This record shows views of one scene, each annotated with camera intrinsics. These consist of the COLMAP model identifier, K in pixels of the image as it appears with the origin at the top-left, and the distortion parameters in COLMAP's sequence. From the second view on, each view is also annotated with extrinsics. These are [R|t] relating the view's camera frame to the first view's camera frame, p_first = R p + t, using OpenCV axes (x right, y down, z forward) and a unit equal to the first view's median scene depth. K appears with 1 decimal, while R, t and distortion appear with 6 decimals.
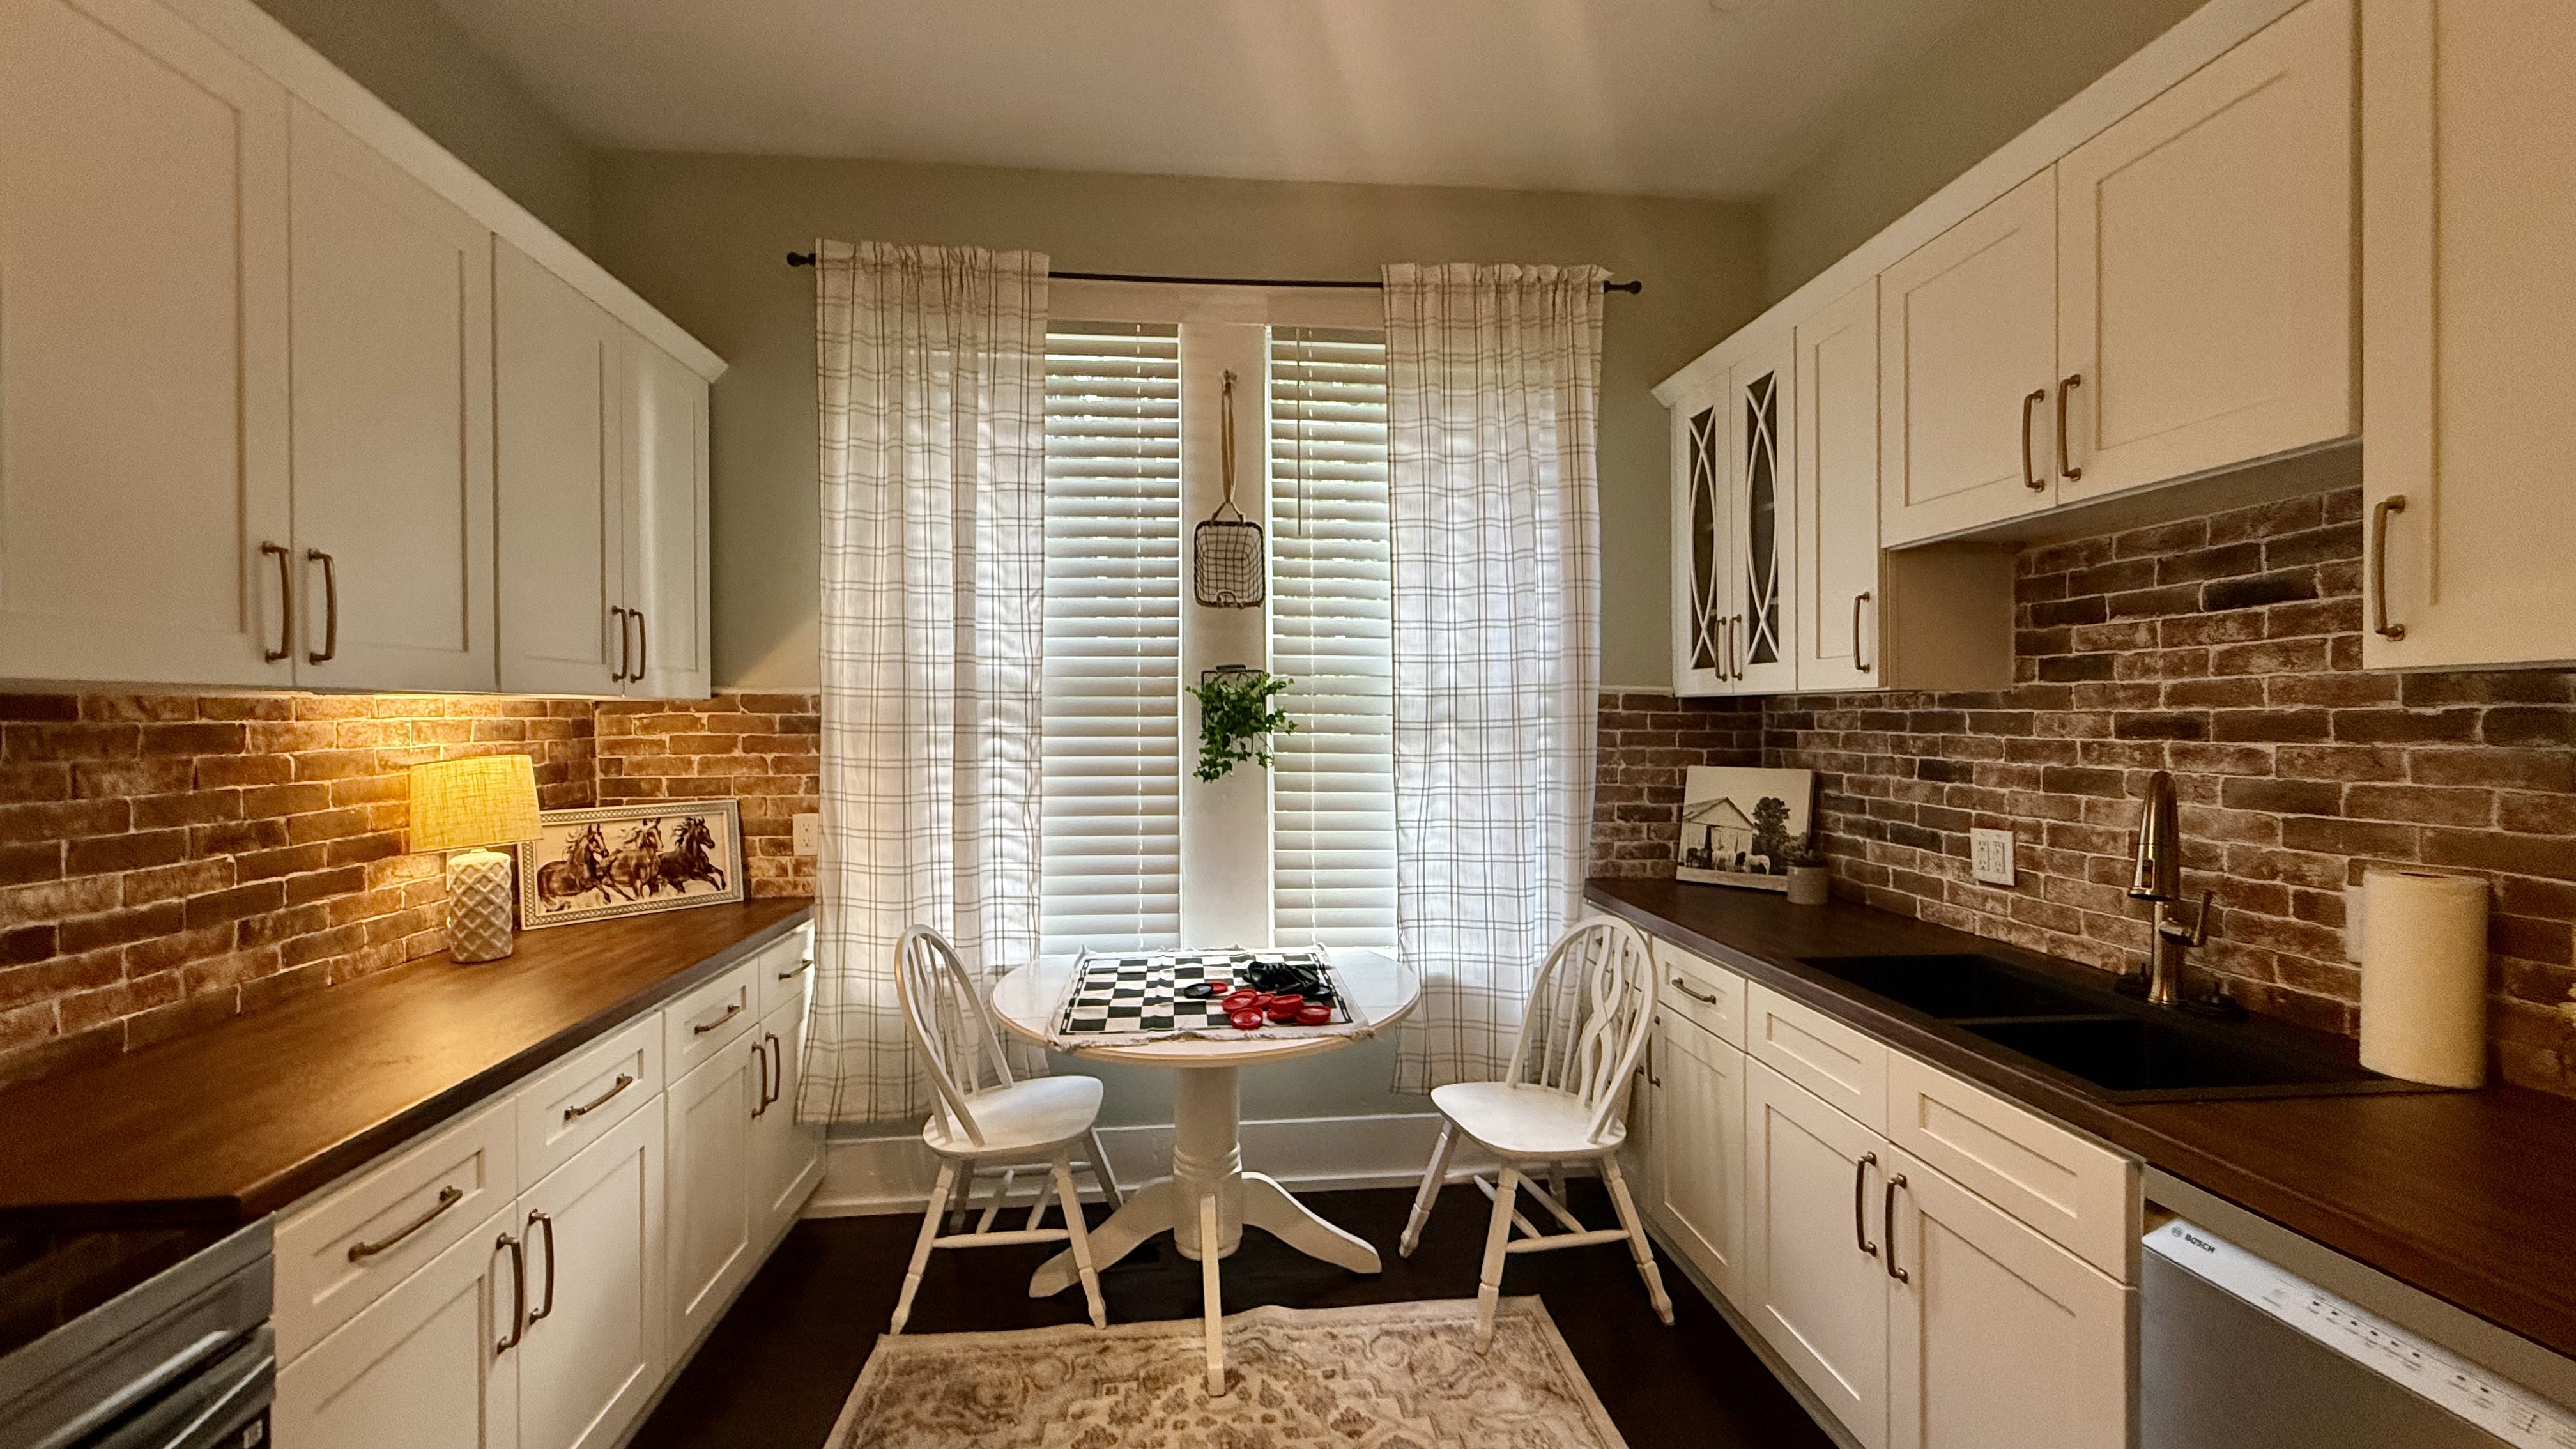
lens RADIAL K [[1024.2, 0, 1283.6], [0, 1024.2, 720.9], [0, 0, 1]] dist [0.000003, -0.000212]
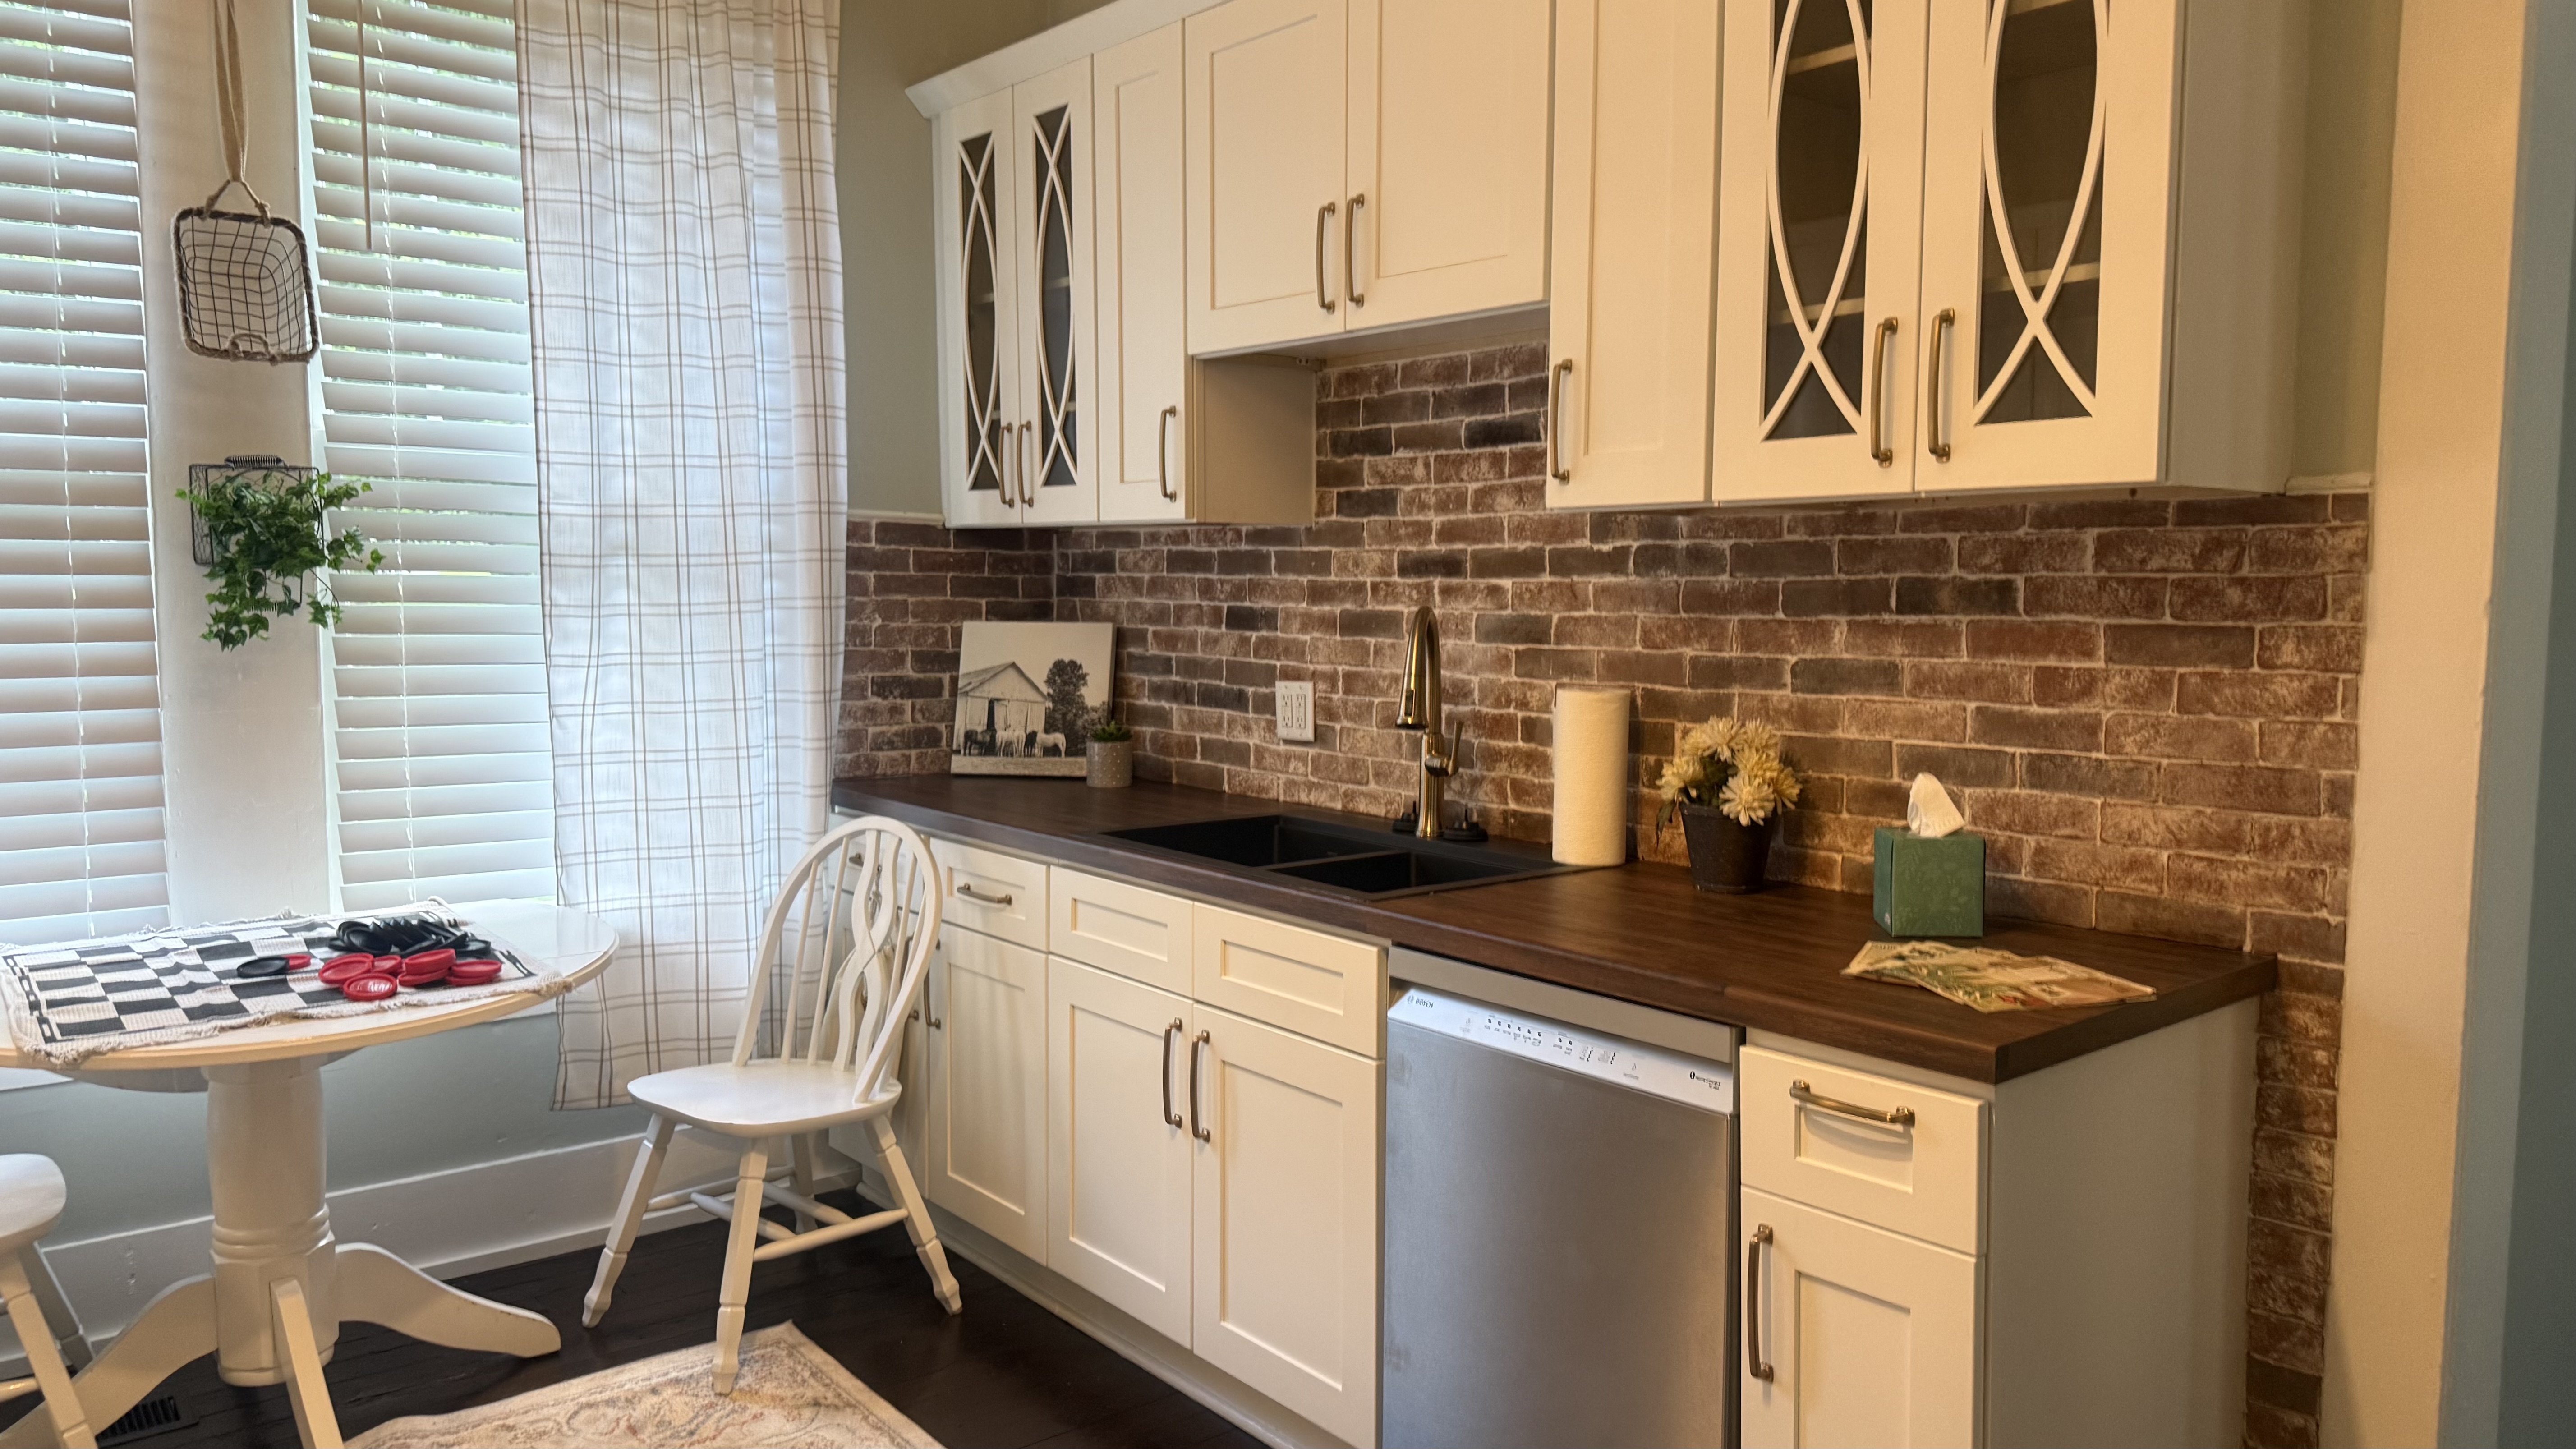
lens RADIAL K [[1802.2, 0, 1299.8], [0, 1802.2, 715.5], [0, 0, 1]] dist [0.144848, -0.273712]
pose [[0.831905, -0.036882, 0.553691, -0.155497], [-0.004942, 0.997257, 0.073853, 0.016452], [-0.554896, -0.064175, 0.829441, -0.271174]]
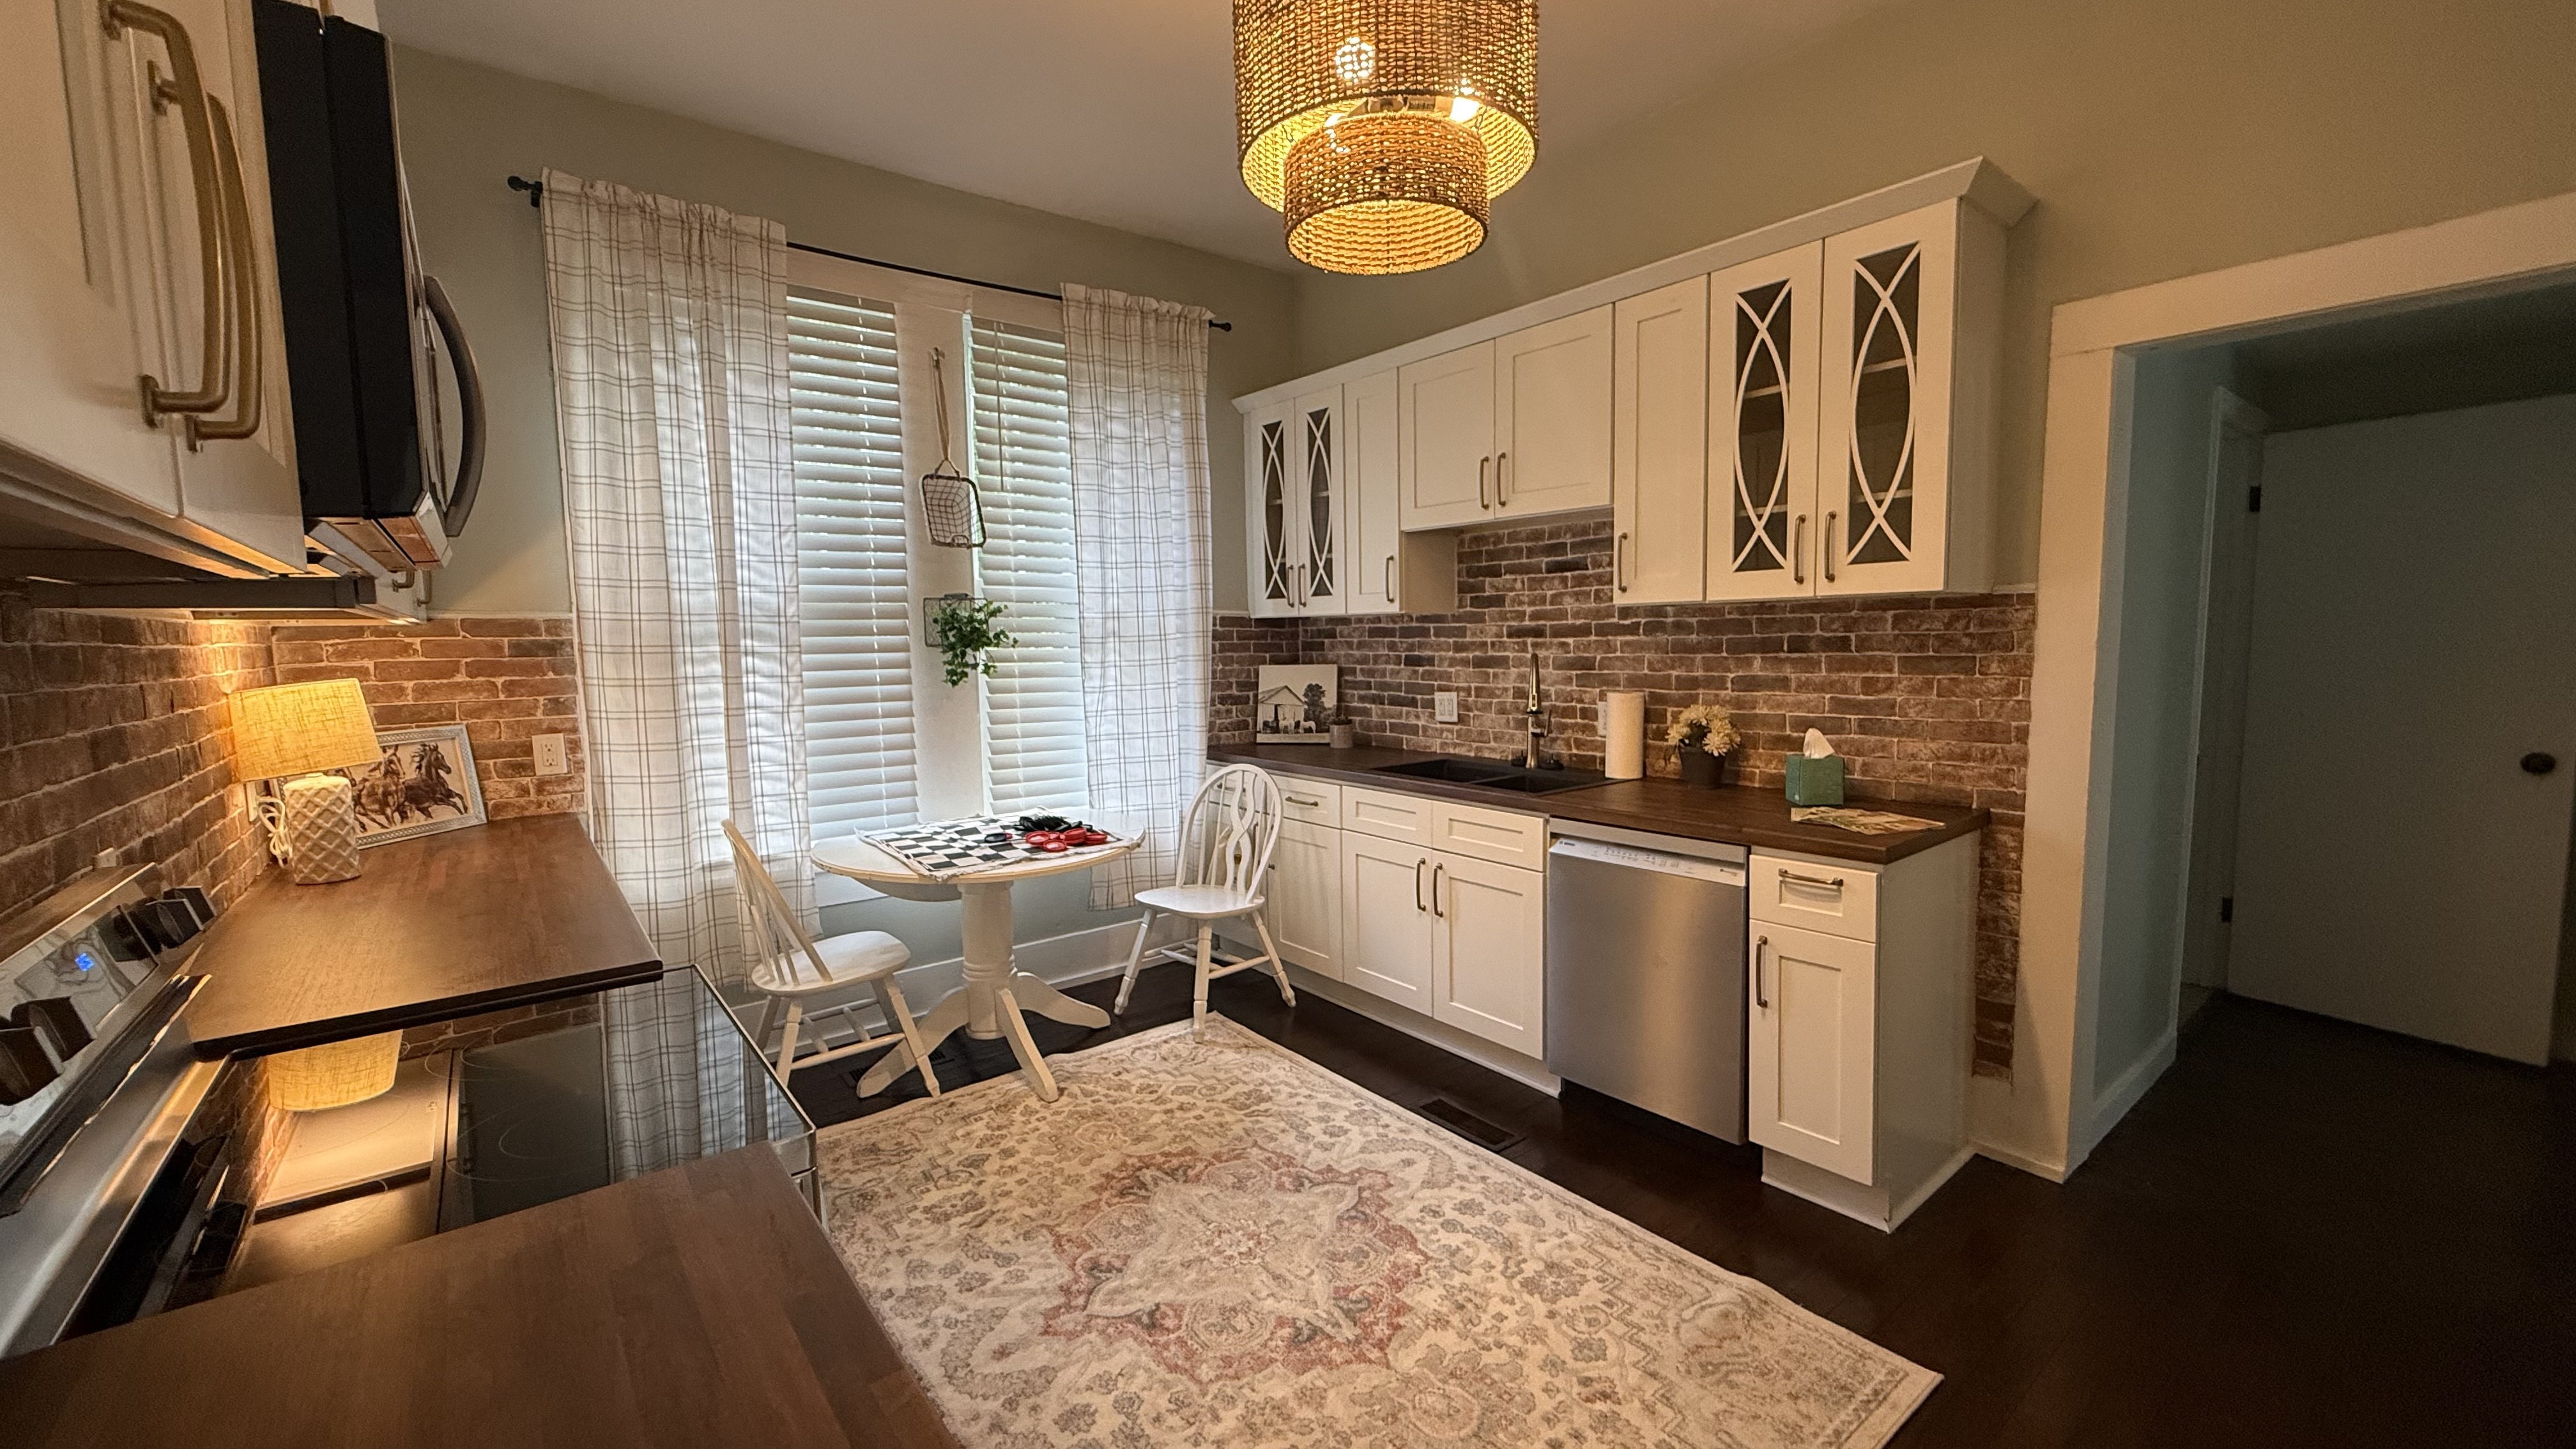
lens RADIAL K [[1024.2, 0, 1283.6], [0, 1024.2, 720.9], [0, 0, 1]] dist [0.000003, -0.000212]
pose [[0.840437, -0.057664, 0.538832, -0.431905], [0.017001, 0.996639, 0.080139, 0.007386], [-0.541642, -0.058191, 0.838592, -0.290759]]
